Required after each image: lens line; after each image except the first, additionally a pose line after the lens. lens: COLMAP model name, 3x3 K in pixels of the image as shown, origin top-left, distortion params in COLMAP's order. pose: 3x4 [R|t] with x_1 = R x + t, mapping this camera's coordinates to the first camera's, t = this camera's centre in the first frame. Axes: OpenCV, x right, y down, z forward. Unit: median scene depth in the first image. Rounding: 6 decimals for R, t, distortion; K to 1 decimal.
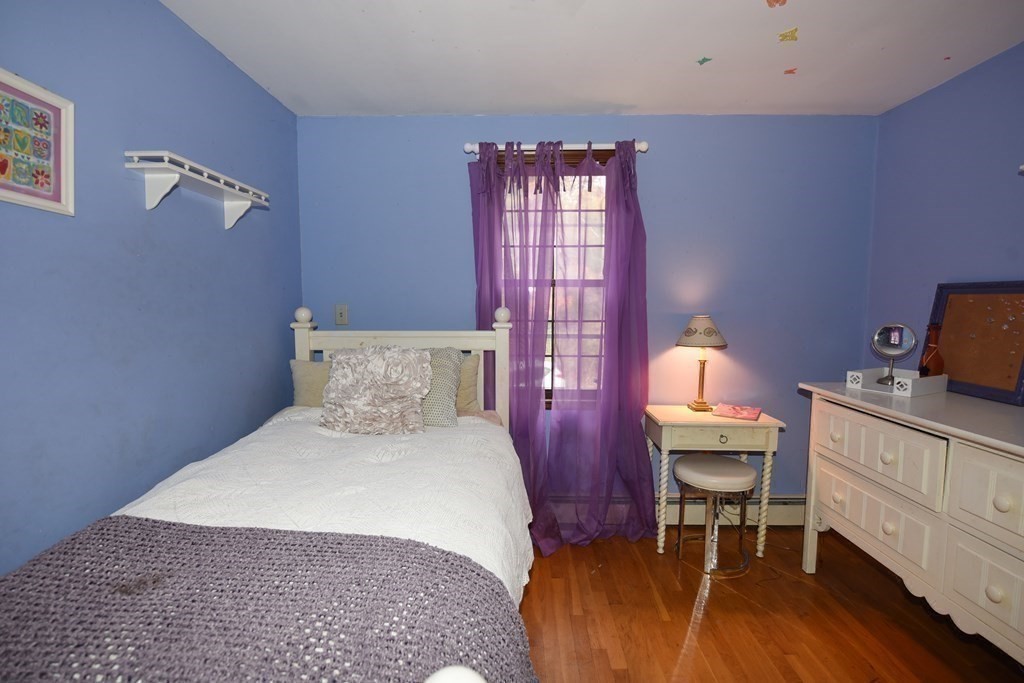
lens RADIAL K [[472.6, 0, 512.0], [0, 472.6, 341.5], [0, 0, 1]] dist [-0.009749, -0.001010]
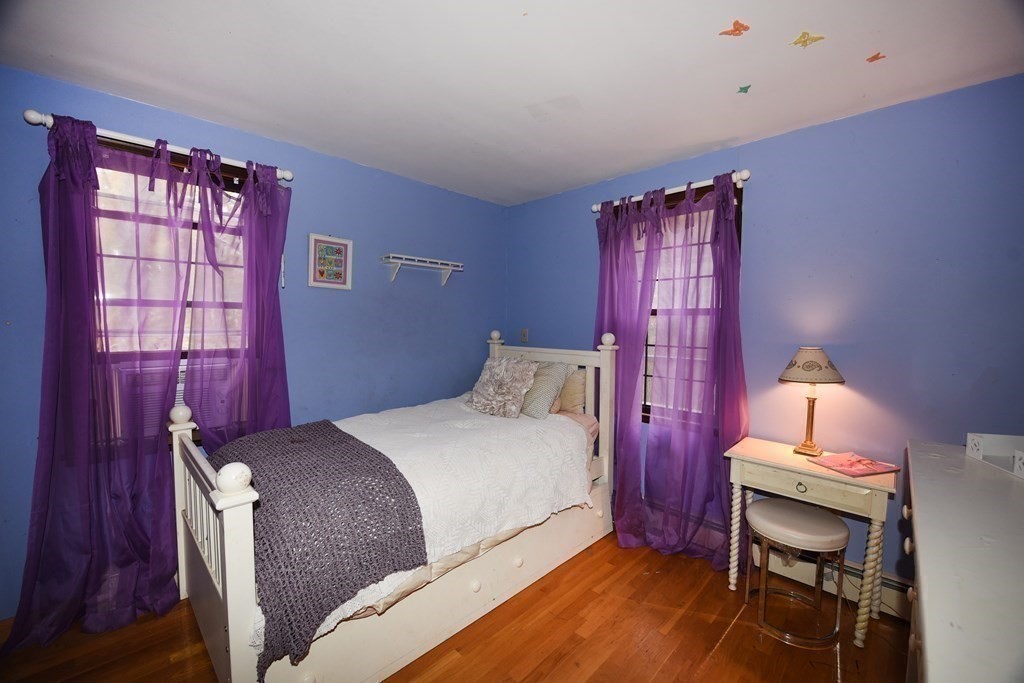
lens RADIAL K [[408.4, 0, 512.1], [0, 408.4, 343.3], [0, 0, 1]] dist [-0.010617, -0.005422]
pose [[0.723721, 0.039245, -0.688976, 0.529552], [-0.062014, 0.998041, -0.008292, -0.021289], [0.687301, 0.048727, 0.724737, 0.059917]]
